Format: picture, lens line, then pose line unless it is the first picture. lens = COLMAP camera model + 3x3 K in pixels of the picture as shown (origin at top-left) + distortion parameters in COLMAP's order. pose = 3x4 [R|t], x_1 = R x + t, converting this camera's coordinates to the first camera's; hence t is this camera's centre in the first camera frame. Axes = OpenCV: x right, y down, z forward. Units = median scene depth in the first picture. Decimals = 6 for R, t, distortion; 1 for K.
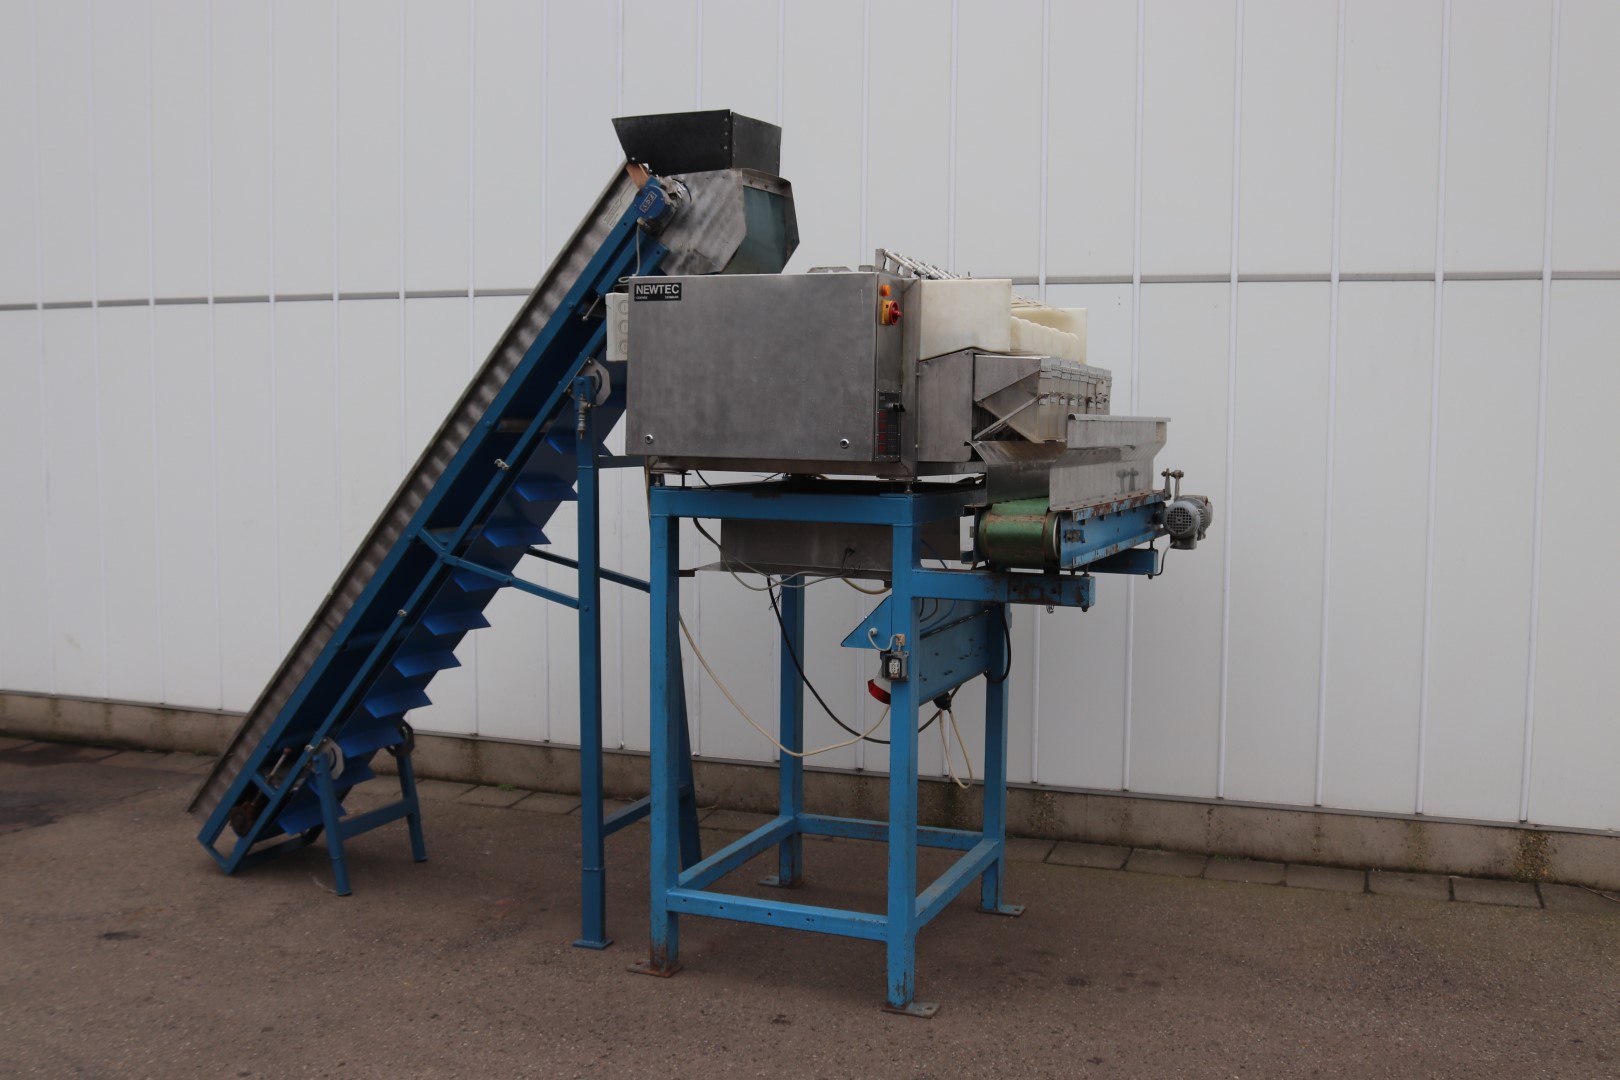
lens RADIAL K [[1565.7, 0, 819.4], [0, 1565.7, 531.9], [0, 0, 1]] dist [-0.081075, 0.000000]
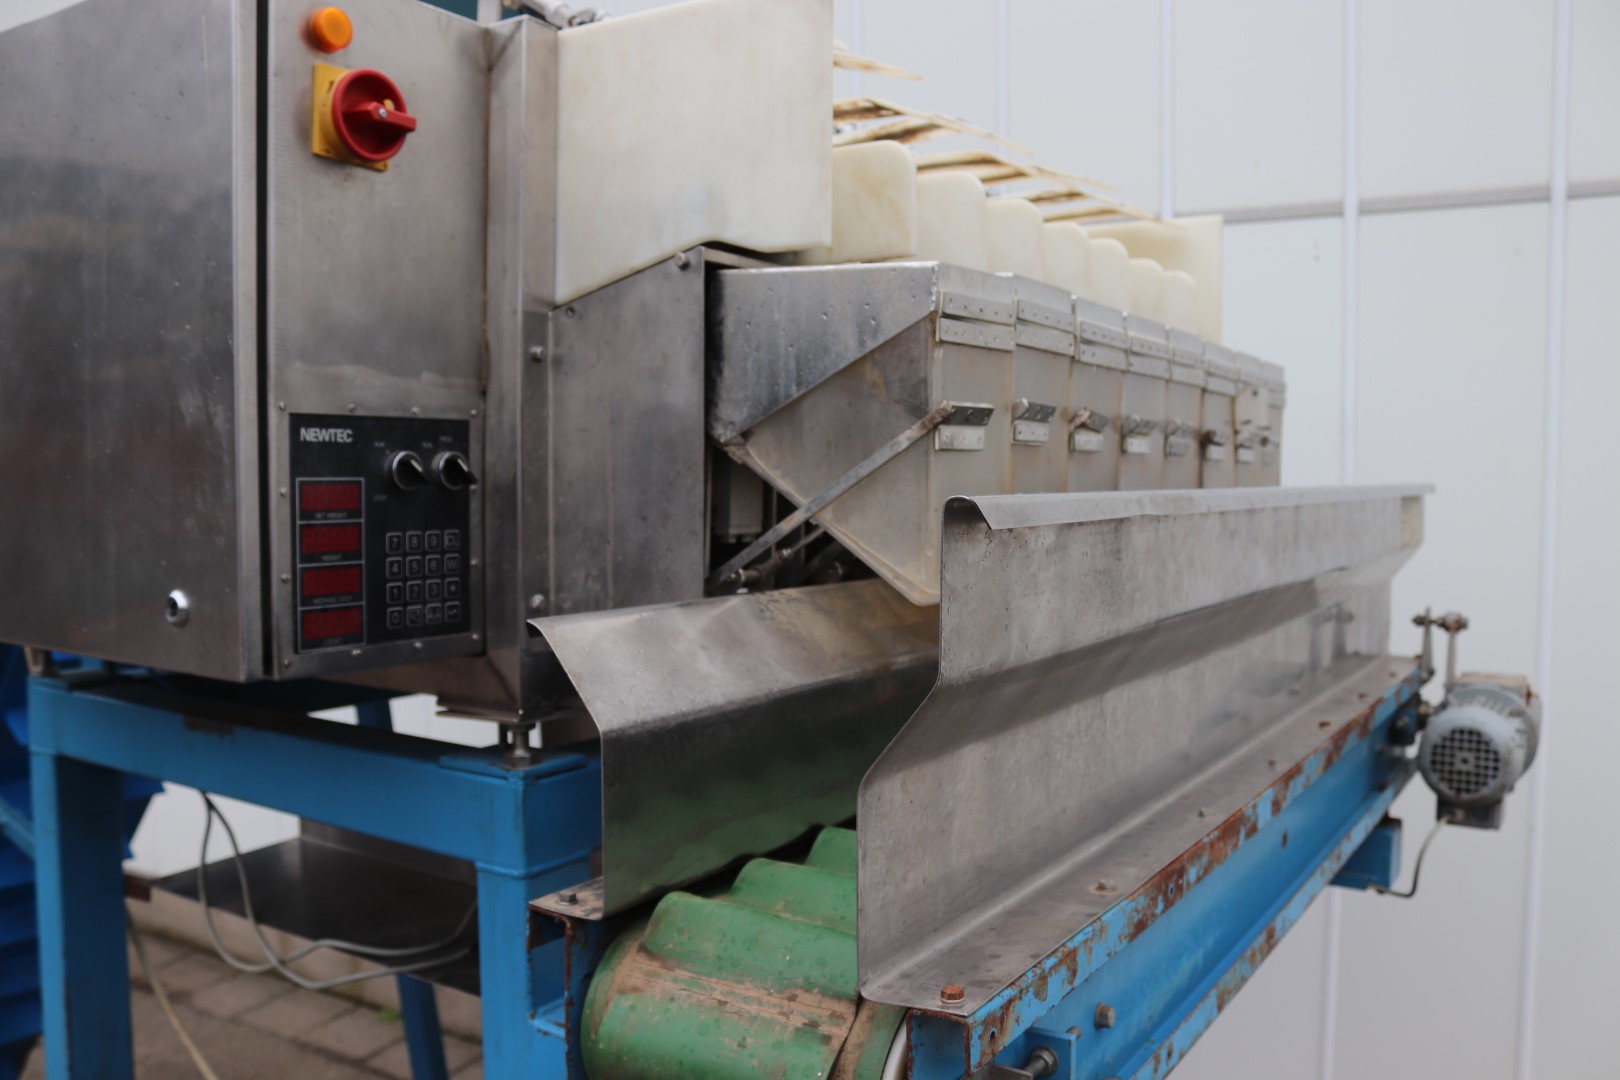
lens RADIAL K [[1369.9, 0, 803.7], [0, 1369.9, 551.4], [0, 0, 1]] dist [-0.105062, 0.023248]
pose [[0.982134, 0.006166, -0.188084, 0.136603], [-0.008904, 0.999866, -0.013713, -0.052666], [0.187974, 0.015143, 0.982057, 0.663548]]
